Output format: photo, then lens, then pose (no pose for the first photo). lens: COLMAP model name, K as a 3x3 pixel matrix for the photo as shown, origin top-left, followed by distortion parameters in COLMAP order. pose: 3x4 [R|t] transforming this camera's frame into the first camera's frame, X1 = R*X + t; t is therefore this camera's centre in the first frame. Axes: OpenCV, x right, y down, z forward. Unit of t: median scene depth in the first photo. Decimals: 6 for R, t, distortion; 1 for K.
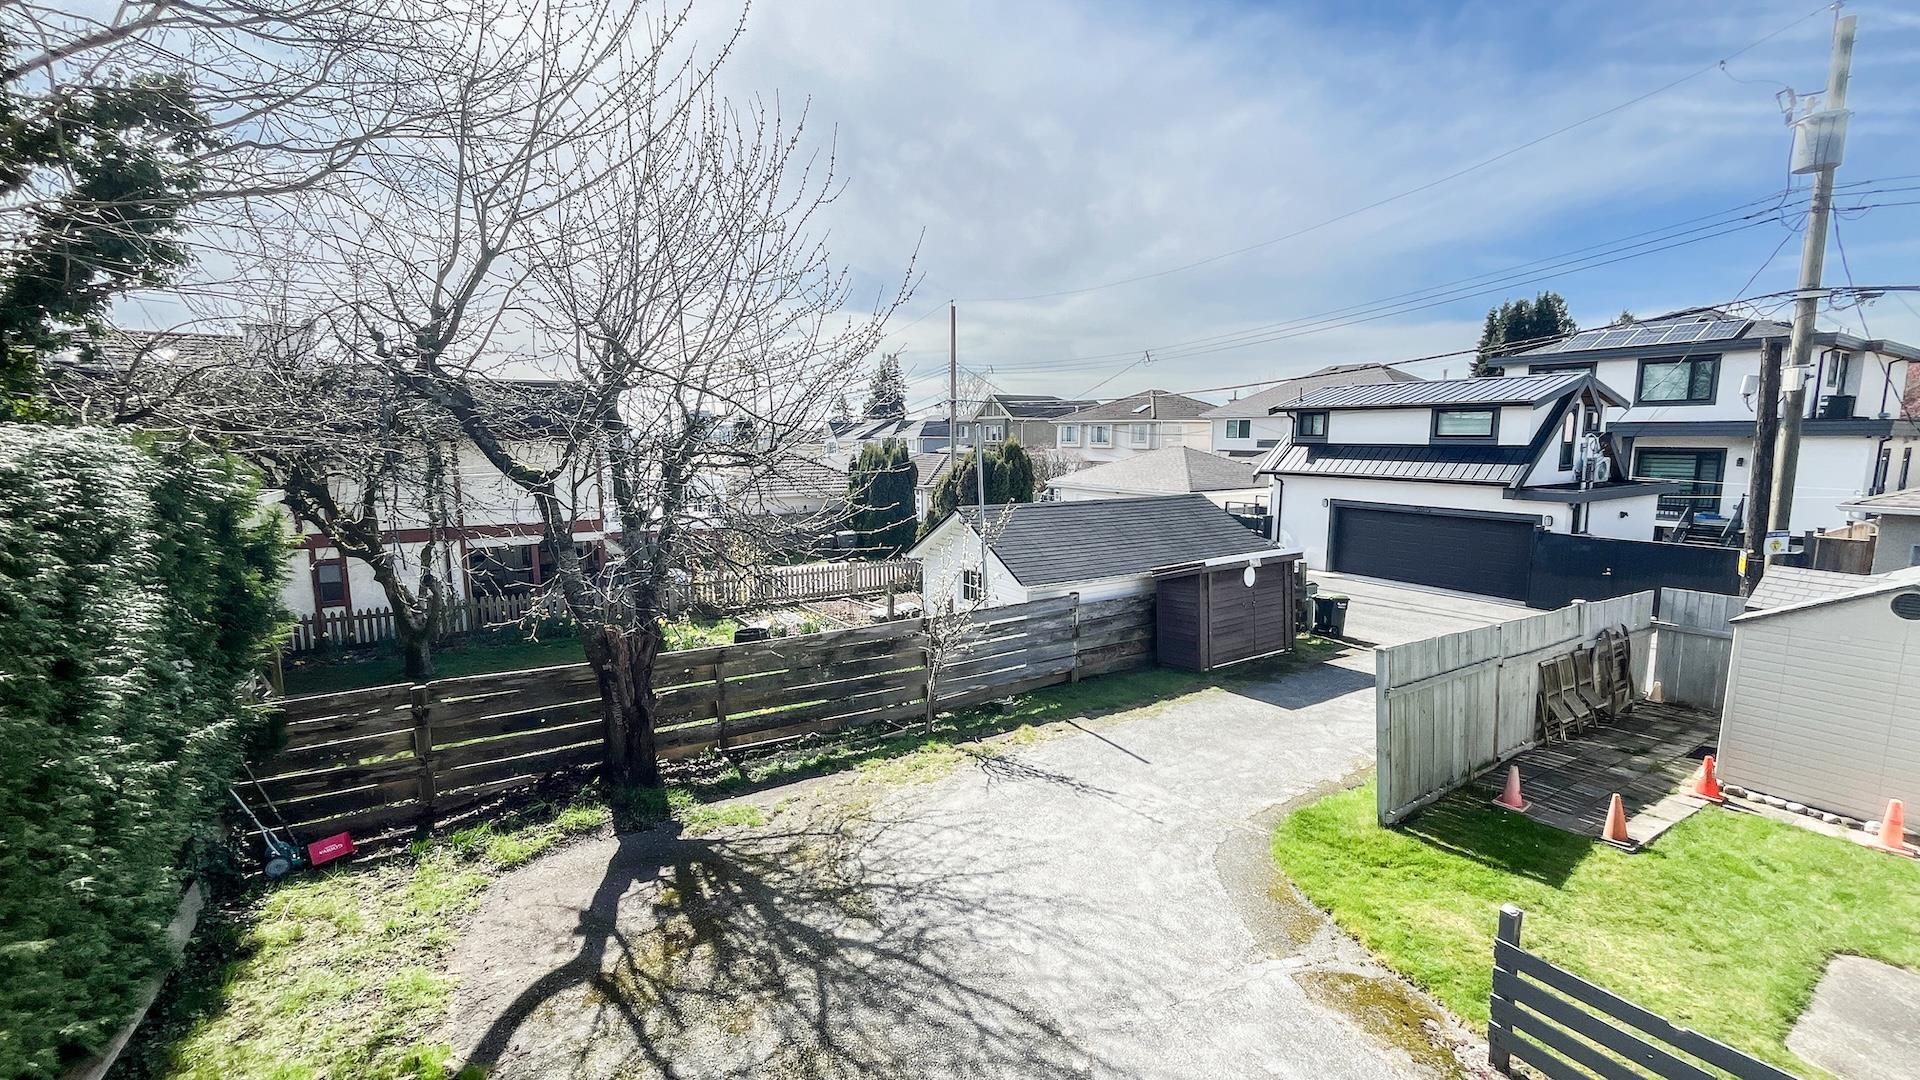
lens RADIAL K [[773.7, 0, 956.6], [0, 773.7, 542.9], [0, 0, 1]] dist [-0.002436, -0.000480]
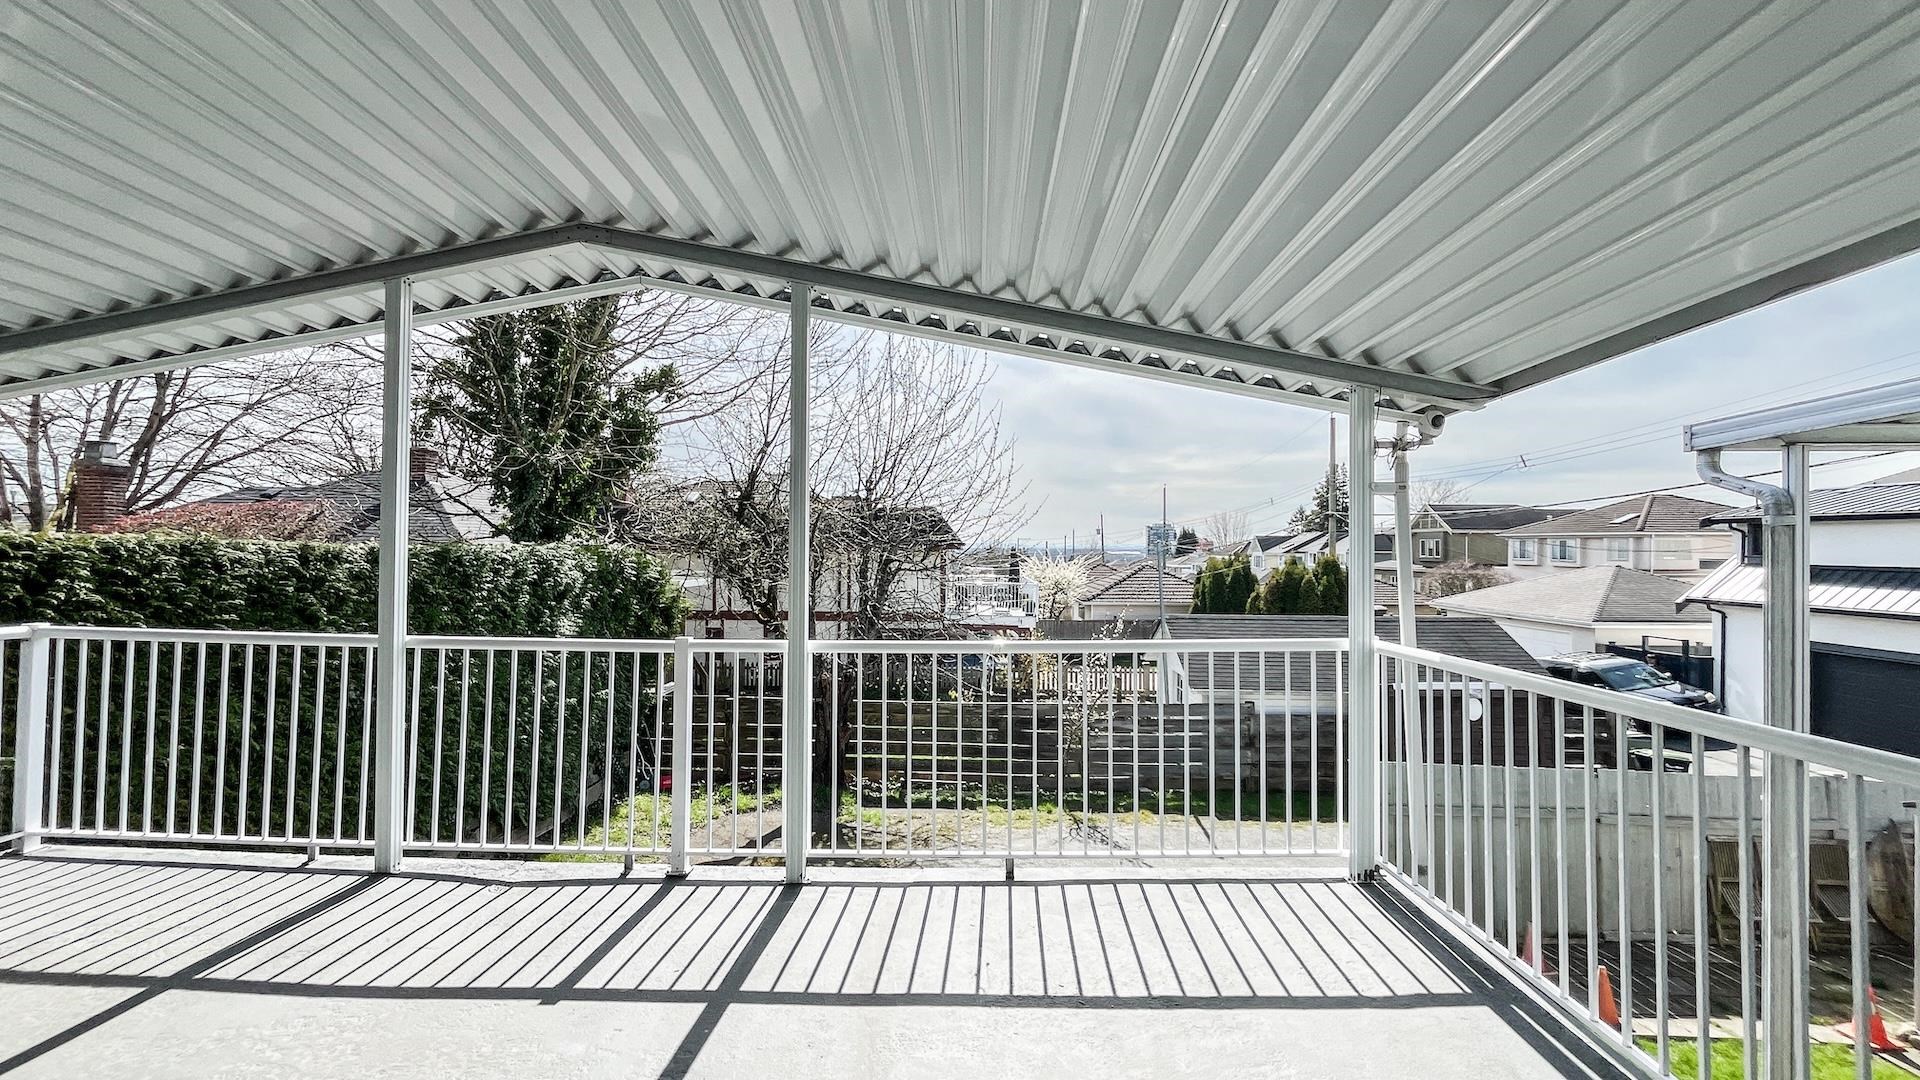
lens RADIAL K [[773.7, 0, 956.6], [0, 773.7, 542.9], [0, 0, 1]] dist [-0.002436, -0.000480]
pose [[0.836870, 0.003295, -0.547391, 0.356478], [-0.082373, 0.989353, -0.119979, 0.009629], [0.541168, 0.145497, 0.828232, -0.090498]]
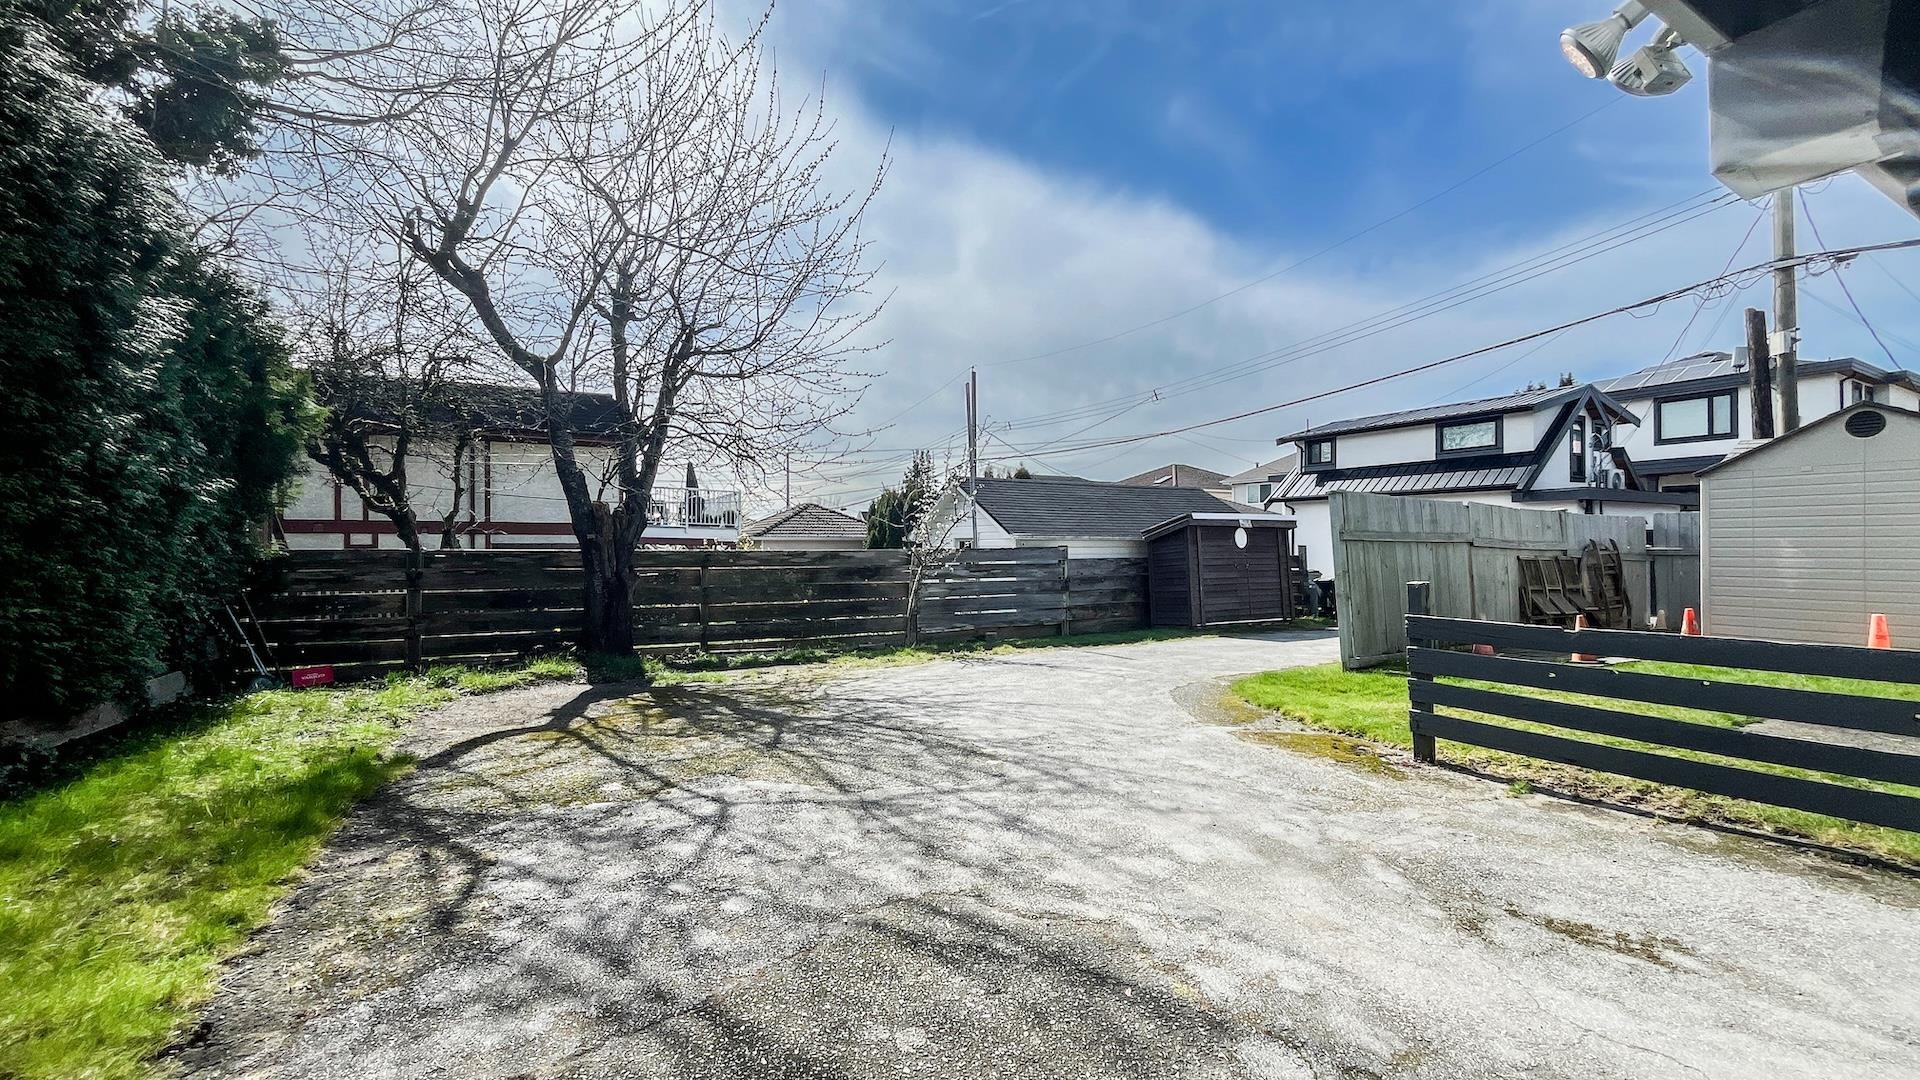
lens RADIAL K [[773.7, 0, 956.6], [0, 773.7, 542.9], [0, 0, 1]] dist [-0.002436, -0.000480]
pose [[0.998950, -0.000578, -0.045803, 0.054371], [-0.005800, 0.990275, -0.139000, 0.185281], [0.045438, 0.139120, 0.989233, -0.008676]]
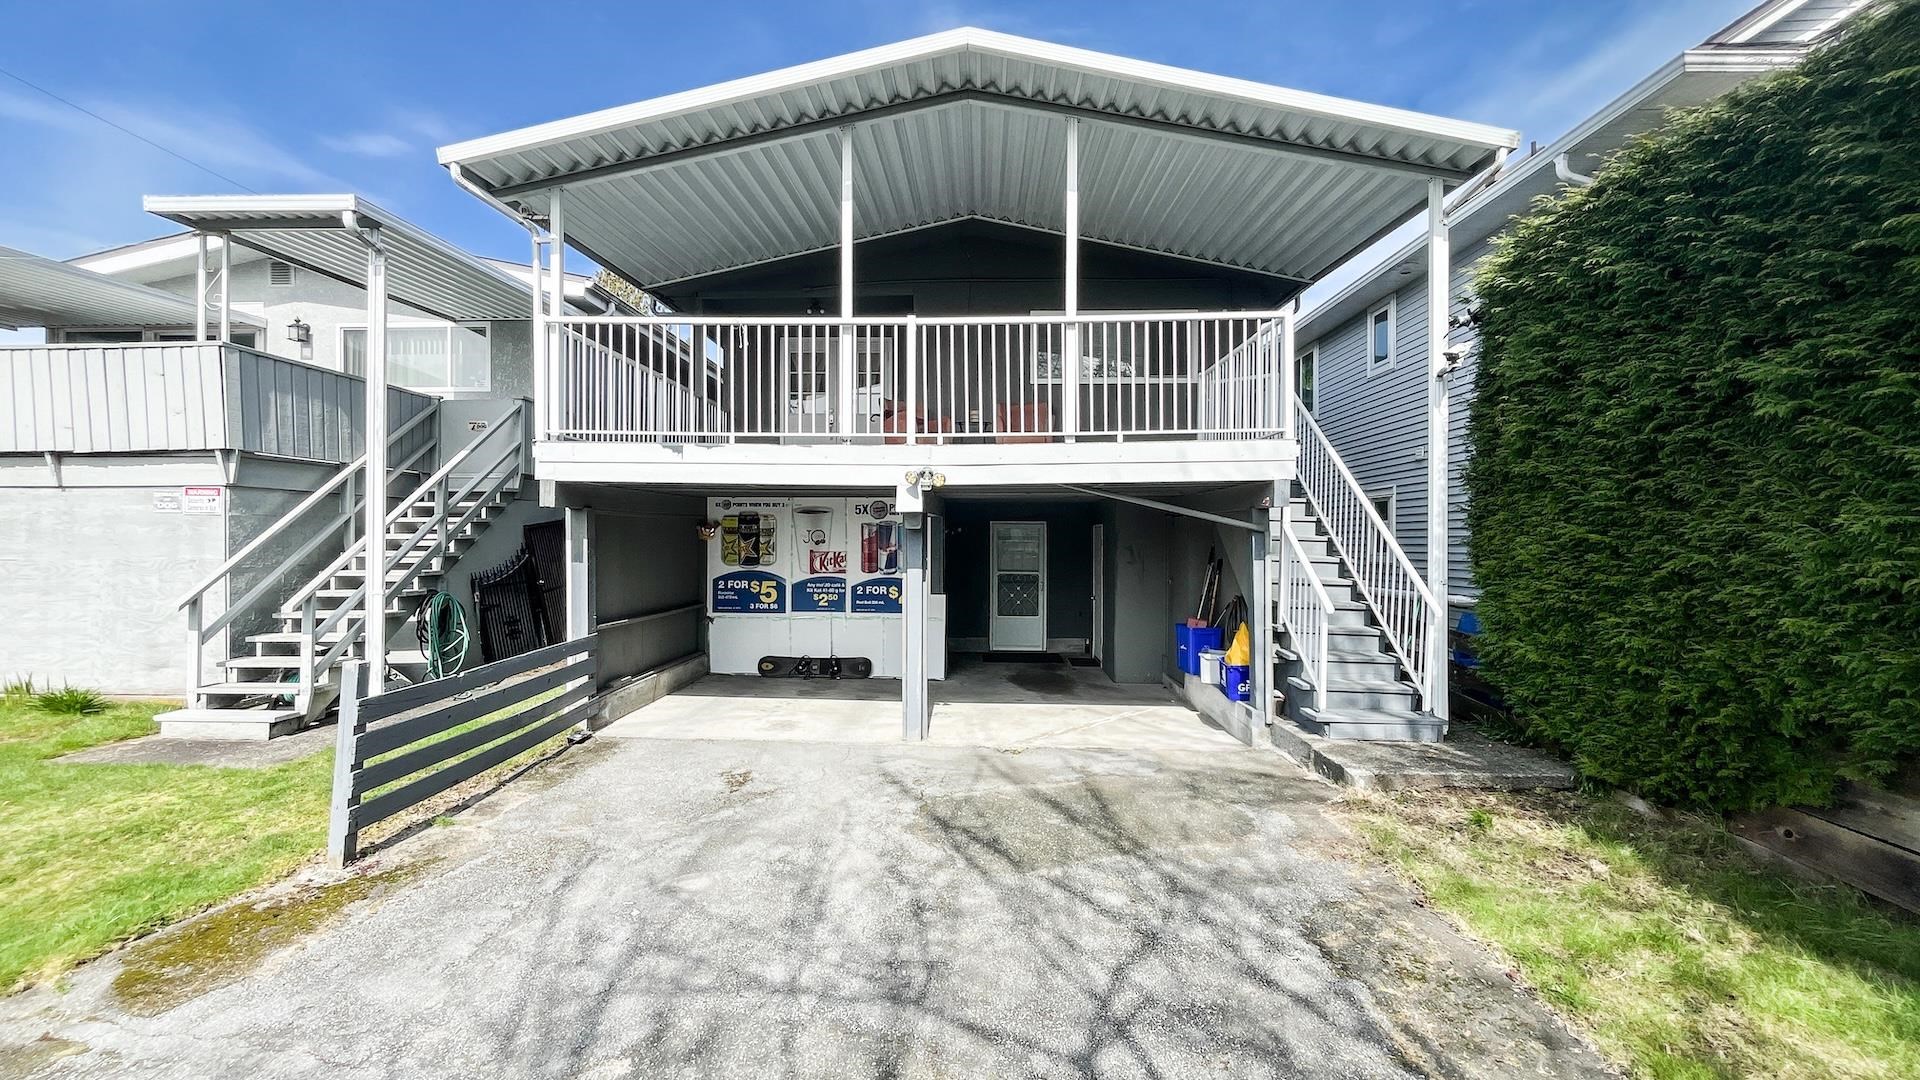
lens RADIAL K [[773.7, 0, 956.6], [0, 773.7, 542.9], [0, 0, 1]] dist [-0.002436, -0.000480]
pose [[-0.830582, -0.000126, 0.556897, -0.114806], [0.074024, 0.991101, 0.110627, 0.096125], [-0.551955, 0.133108, -0.823182, 0.435292]]
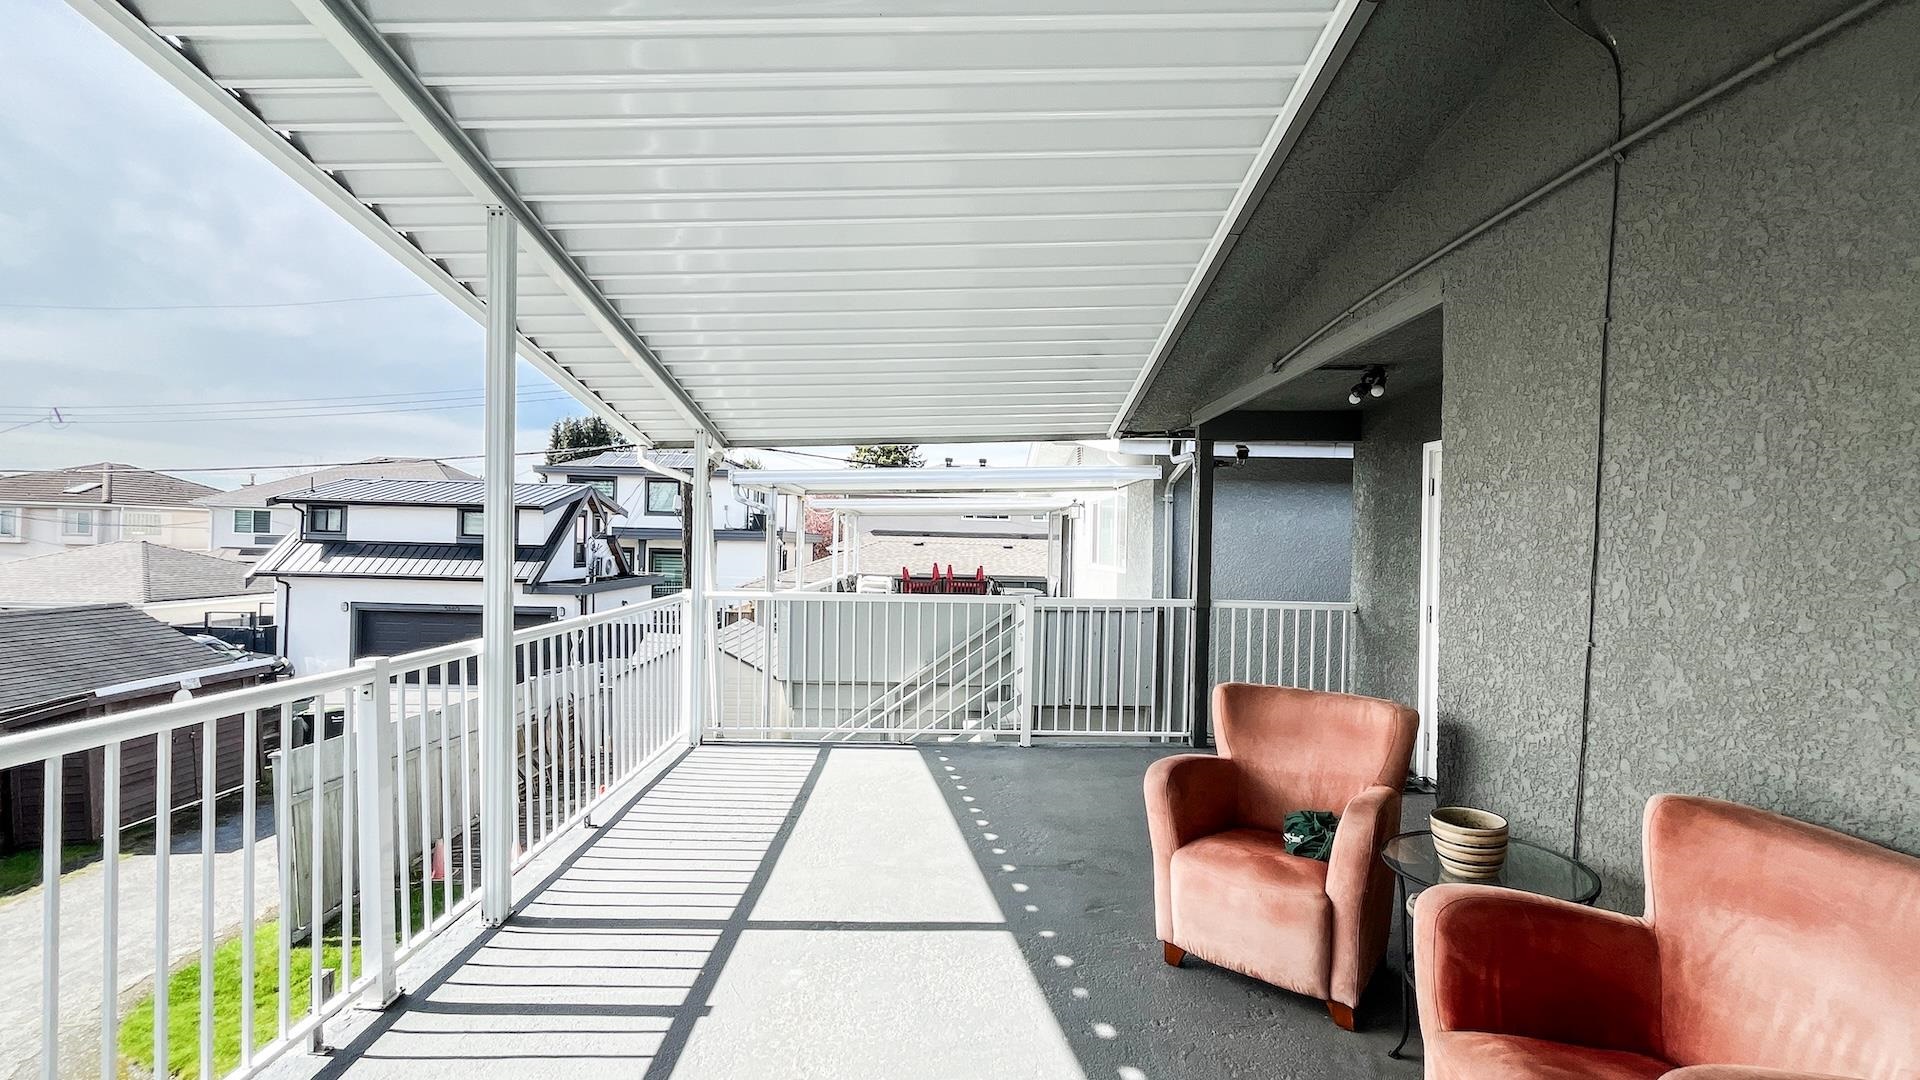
lens RADIAL K [[797.9, 0, 960.0], [0, 797.9, 540.0], [0, 0, 1]] dist [-0.002606, -0.000504]
pose [[0.504623, 0.017949, 0.863153, 0.069166], [0.095982, 0.992420, -0.076751, 0.017247], [-0.857988, 0.121577, 0.499075, -0.123248]]
